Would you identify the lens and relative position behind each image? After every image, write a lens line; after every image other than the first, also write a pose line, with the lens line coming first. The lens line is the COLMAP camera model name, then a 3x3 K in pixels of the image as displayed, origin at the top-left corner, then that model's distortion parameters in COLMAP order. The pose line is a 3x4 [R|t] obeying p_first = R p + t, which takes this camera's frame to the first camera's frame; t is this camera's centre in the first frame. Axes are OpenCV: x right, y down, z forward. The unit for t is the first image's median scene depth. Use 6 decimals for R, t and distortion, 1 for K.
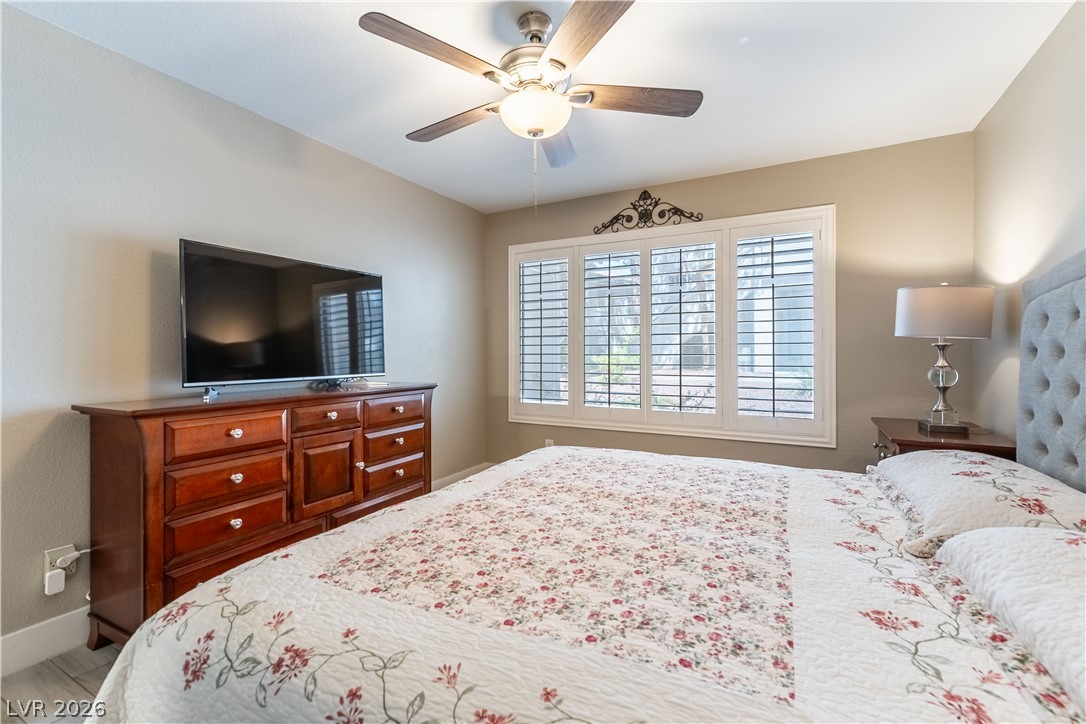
lens RADIAL K [[467.8, 0, 545.8], [0, 467.8, 355.1], [0, 0, 1]] dist [-0.001487, -0.000059]
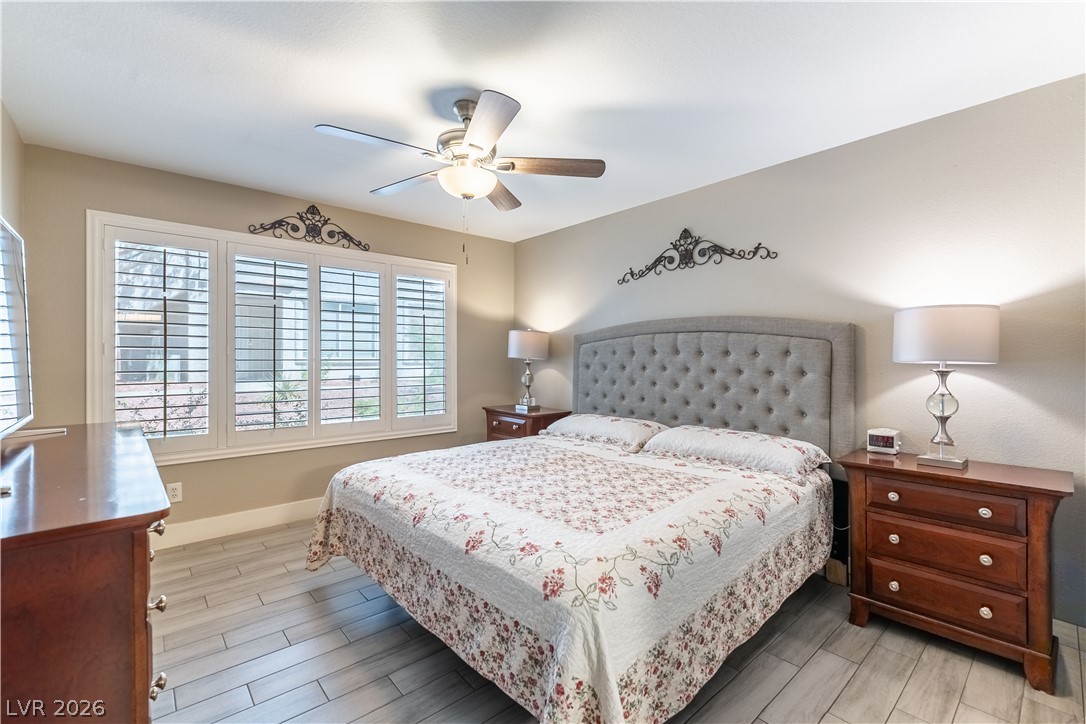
lens RADIAL K [[467.8, 0, 547.6], [0, 467.8, 361.3], [0, 0, 1]] dist [-0.001487, -0.000059]
pose [[0.351715, -0.004705, 0.936095, -0.630040], [0.002211, 0.999989, 0.004196, -0.025117], [-0.936104, 0.000594, 0.351722, 0.208302]]
